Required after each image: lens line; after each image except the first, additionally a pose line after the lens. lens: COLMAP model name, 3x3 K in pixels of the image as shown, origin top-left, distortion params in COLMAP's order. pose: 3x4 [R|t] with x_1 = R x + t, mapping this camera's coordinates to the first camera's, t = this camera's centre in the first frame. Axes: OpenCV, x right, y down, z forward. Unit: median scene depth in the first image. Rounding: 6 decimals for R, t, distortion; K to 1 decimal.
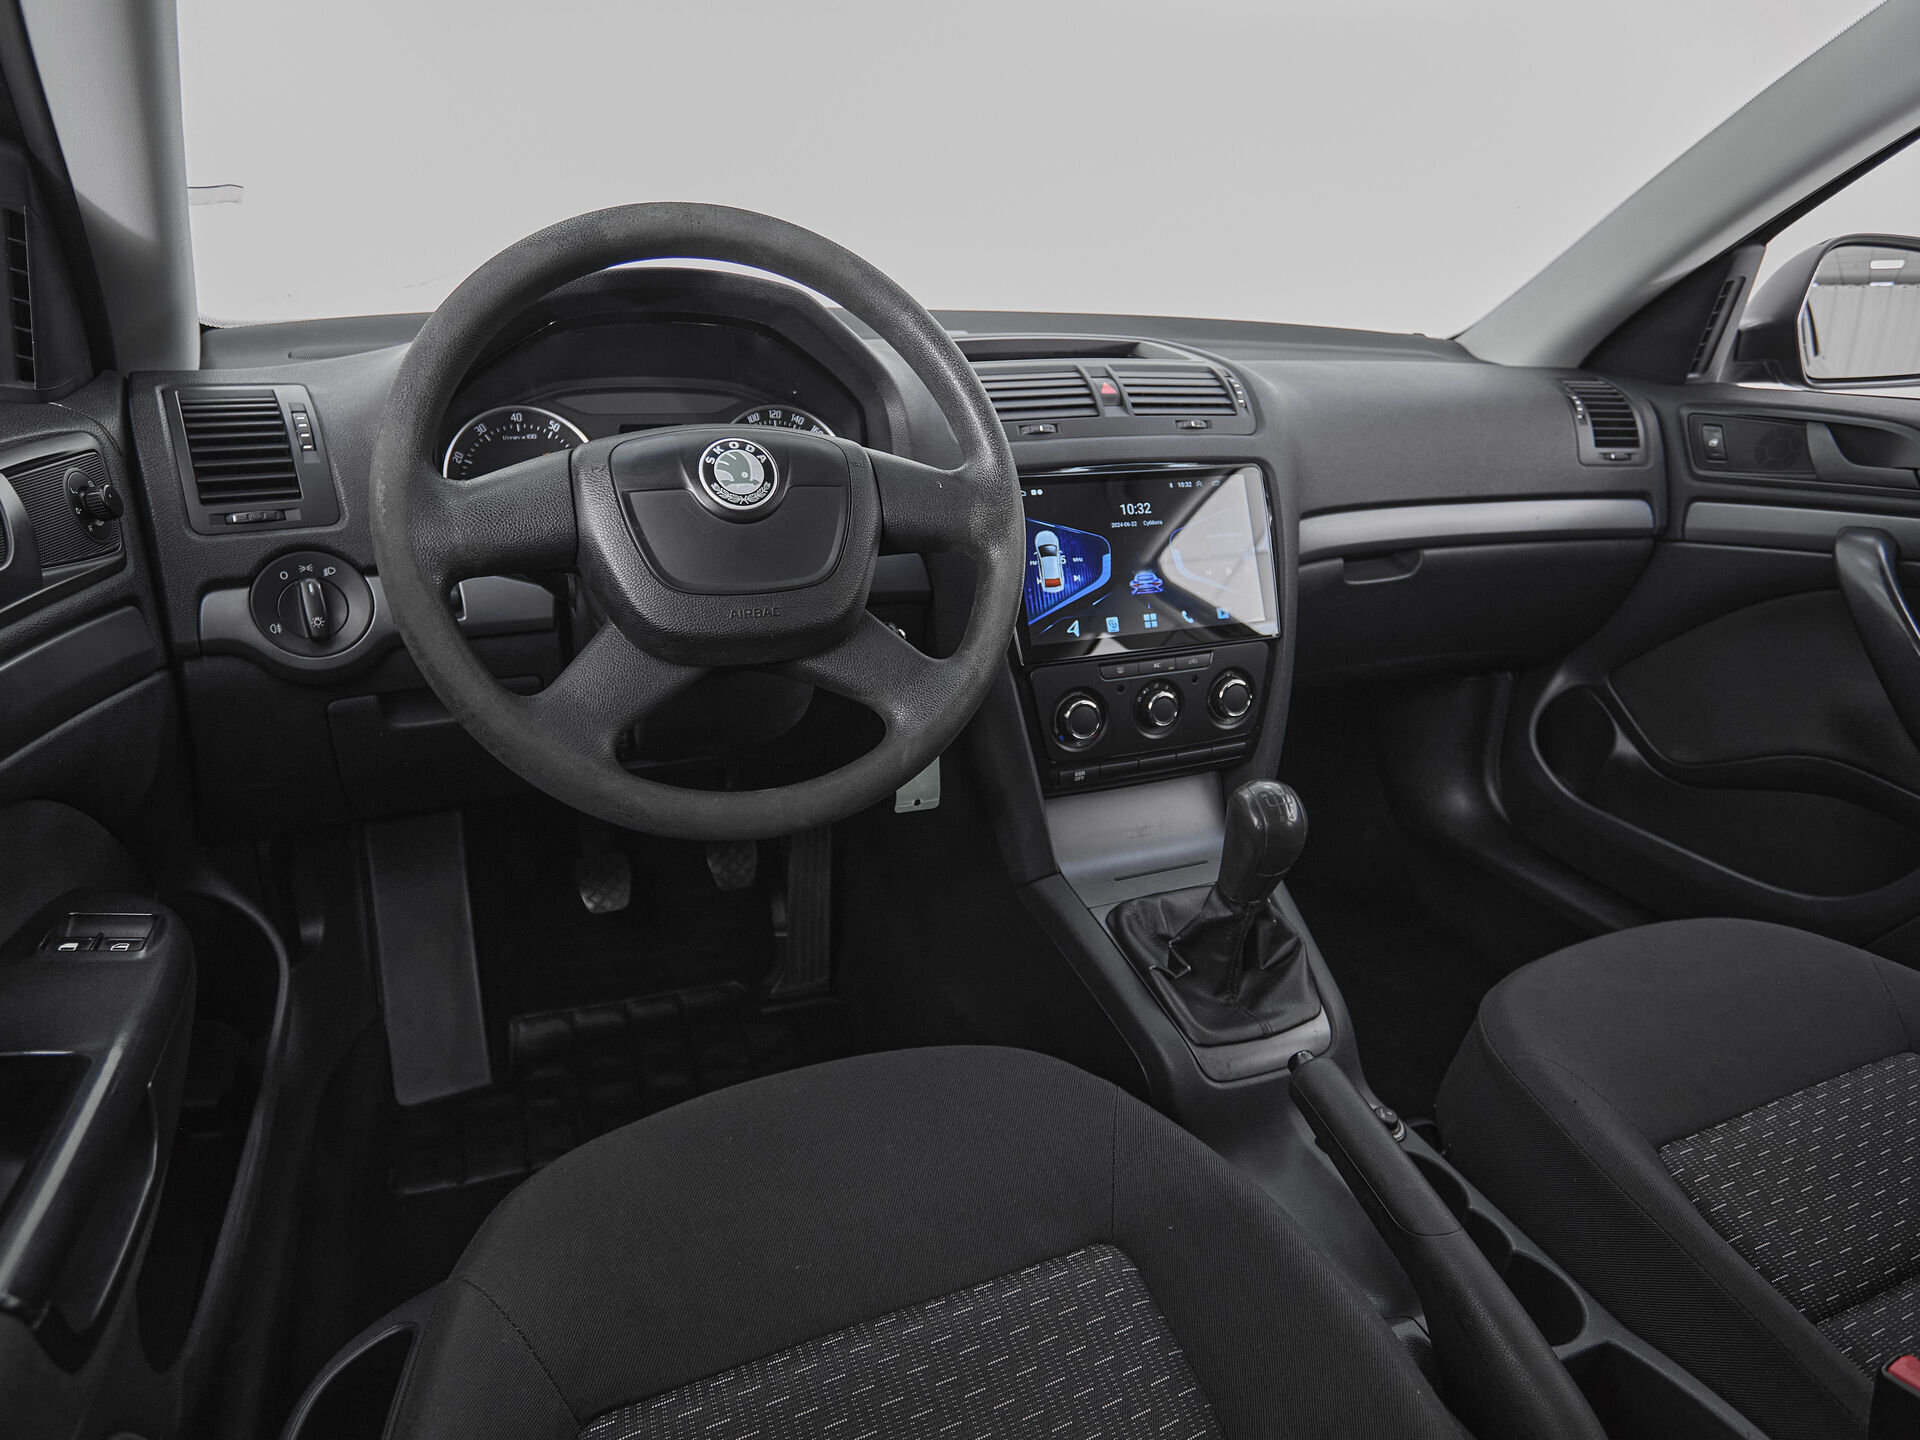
lens RADIAL K [[1111.6, 0, 926.2], [0, 1111.6, 713.6], [0, 0, 1]] dist [-0.003943, -0.002219]
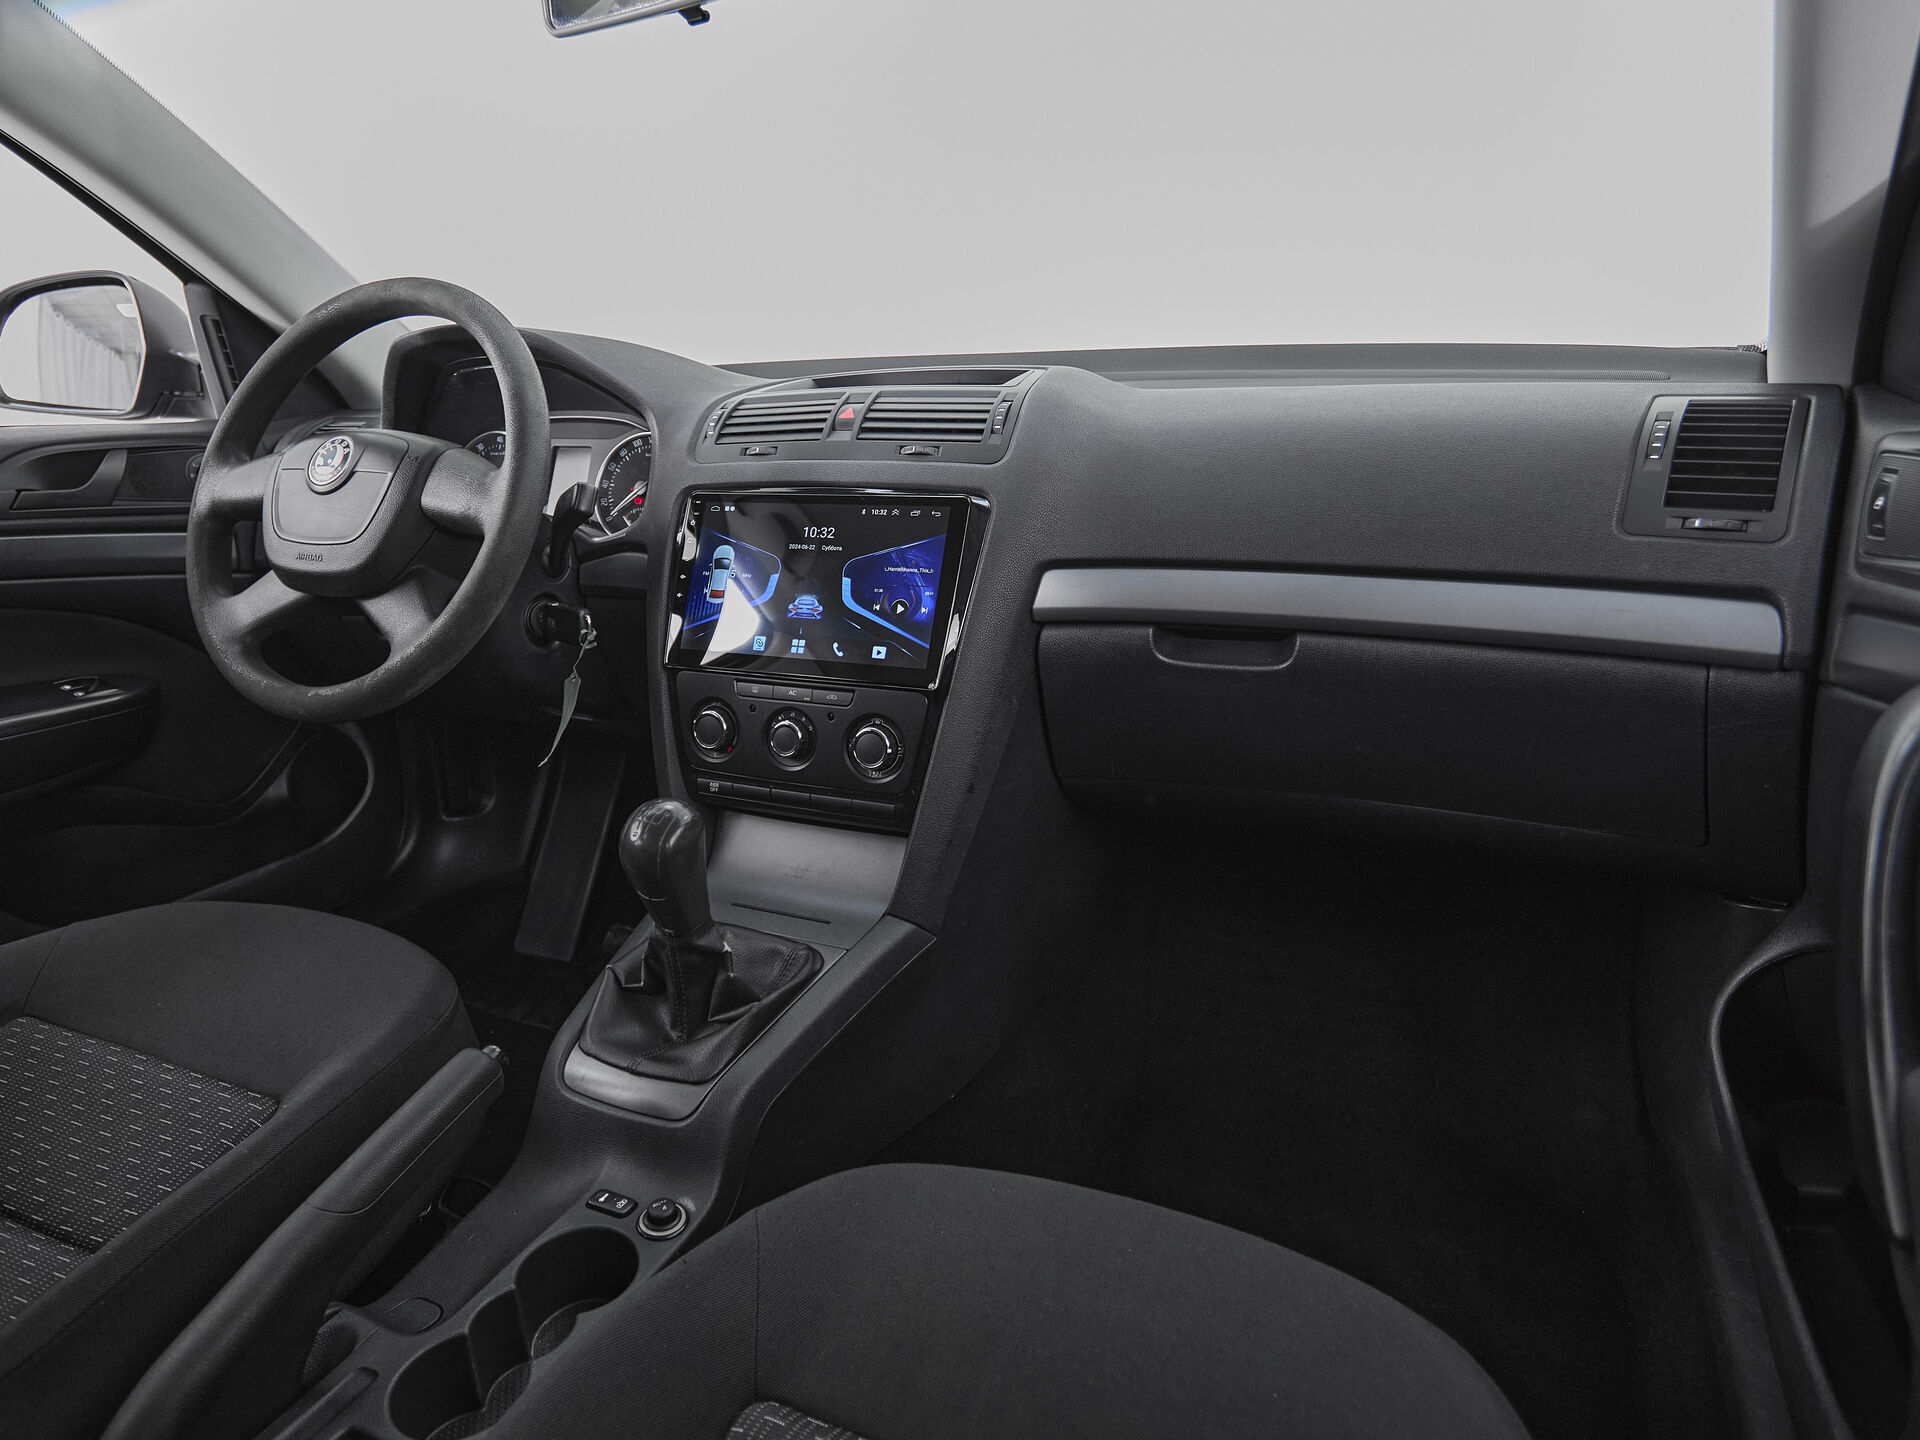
lens RADIAL K [[1147.9, 0, 883.7], [0, 1147.9, 680.0], [0, 0, 1]] dist [-0.001933, -0.001181]
pose [[0.674470, 0.146720, -0.723577, 0.972992], [-0.227323, 0.973712, -0.014456, -0.057906], [0.702435, 0.174236, 0.690092, 0.374587]]
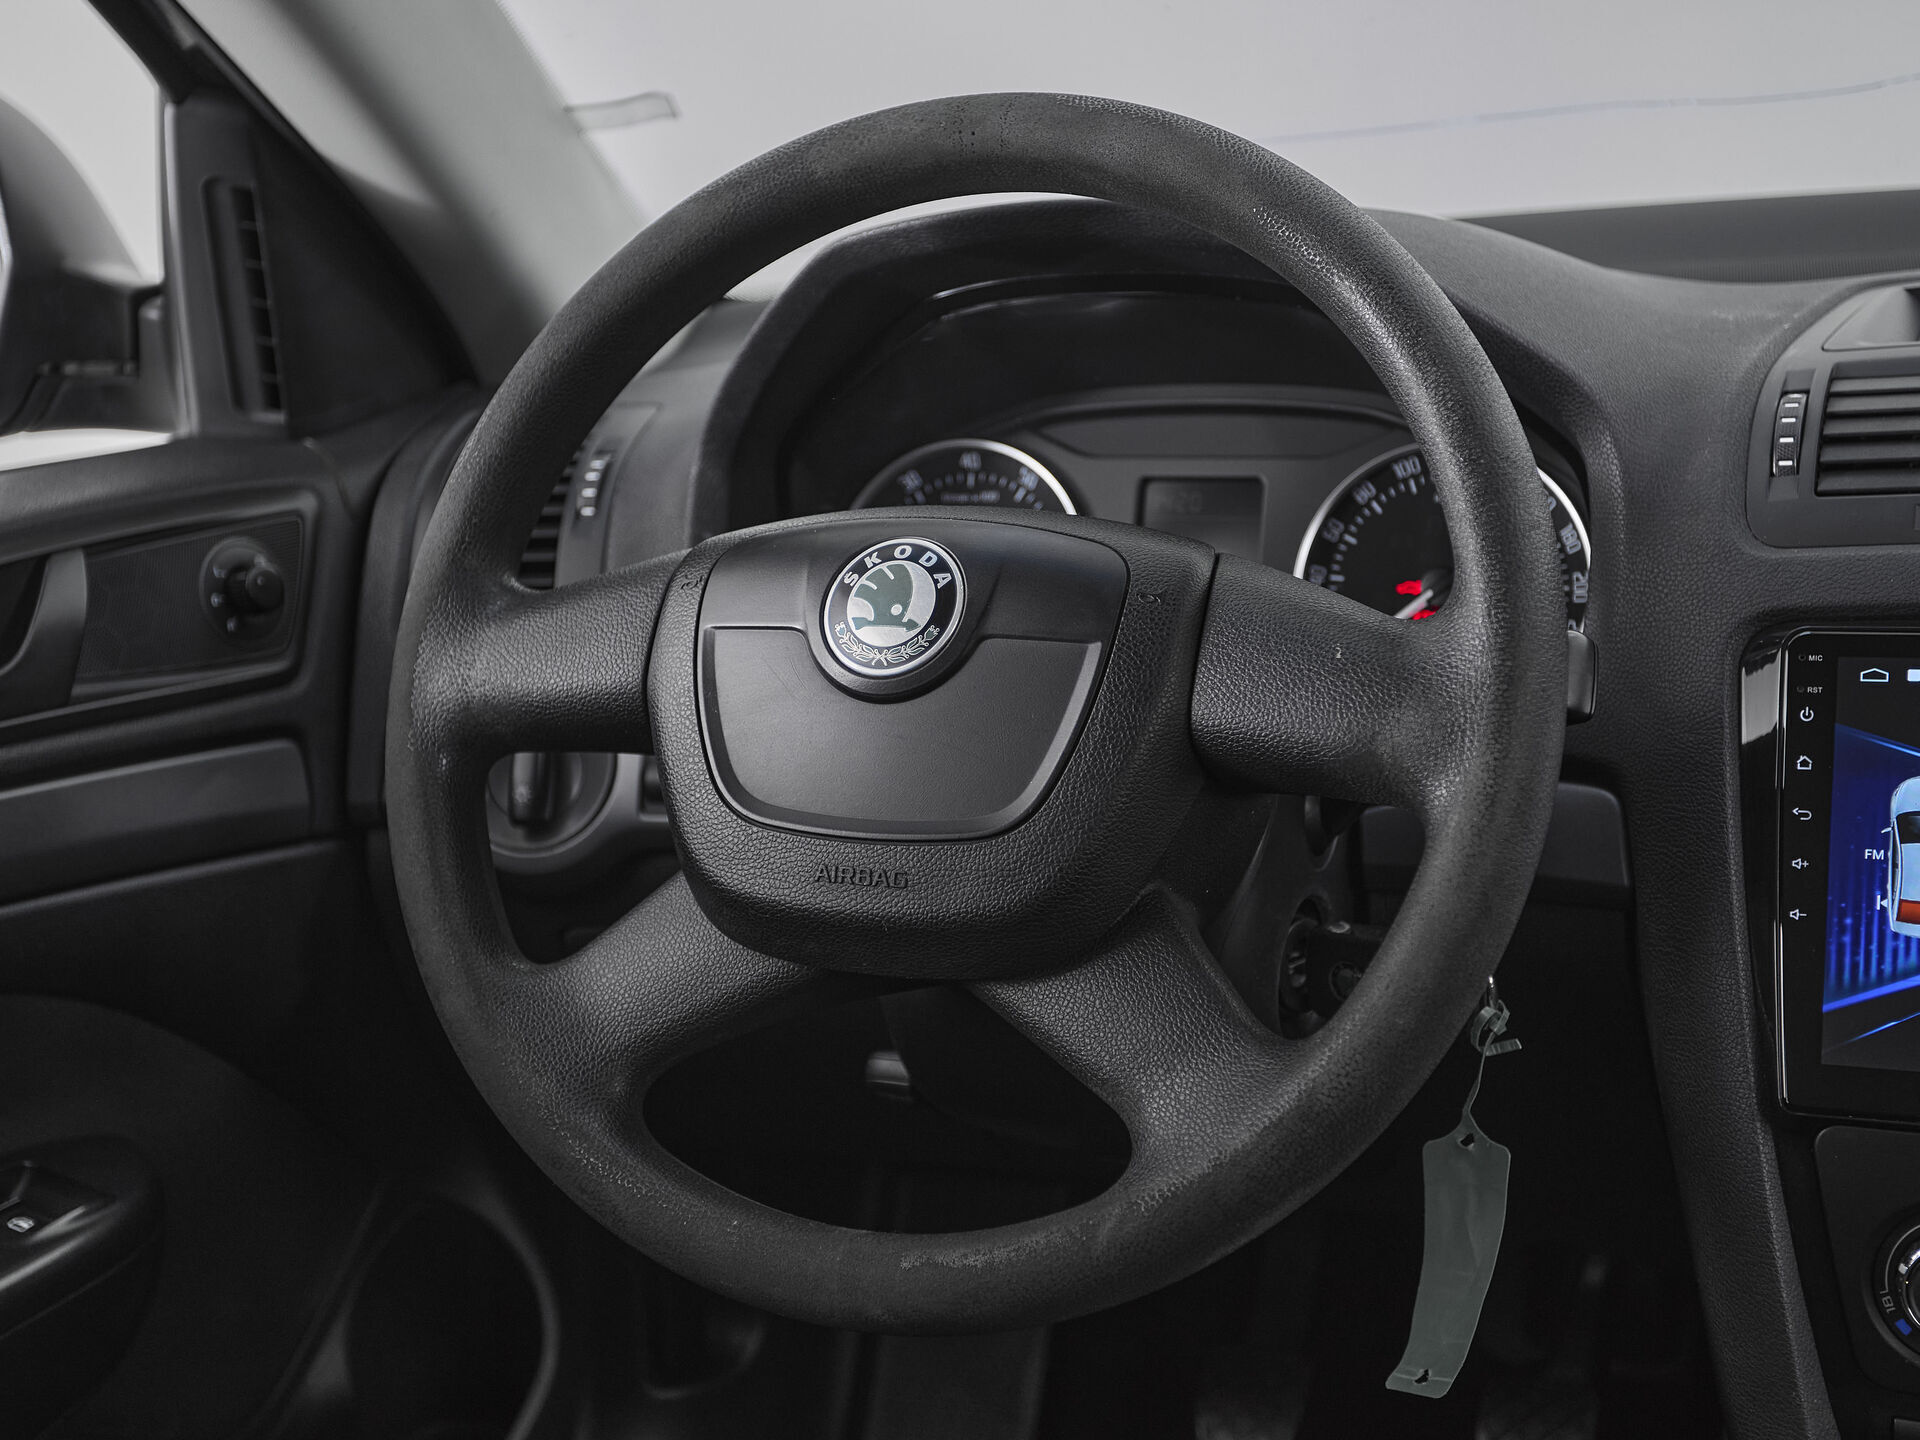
lens RADIAL K [[2594.0, 0, 961.2], [0, 2594.0, 698.7], [0, 0, 1]] dist [0.028812, 0.036452]
pose [[0.694576, 0.087912, -0.714027, 0.501645], [-0.179736, 0.982237, -0.053905, -0.079677], [0.696605, 0.165778, 0.698040, 0.129568]]
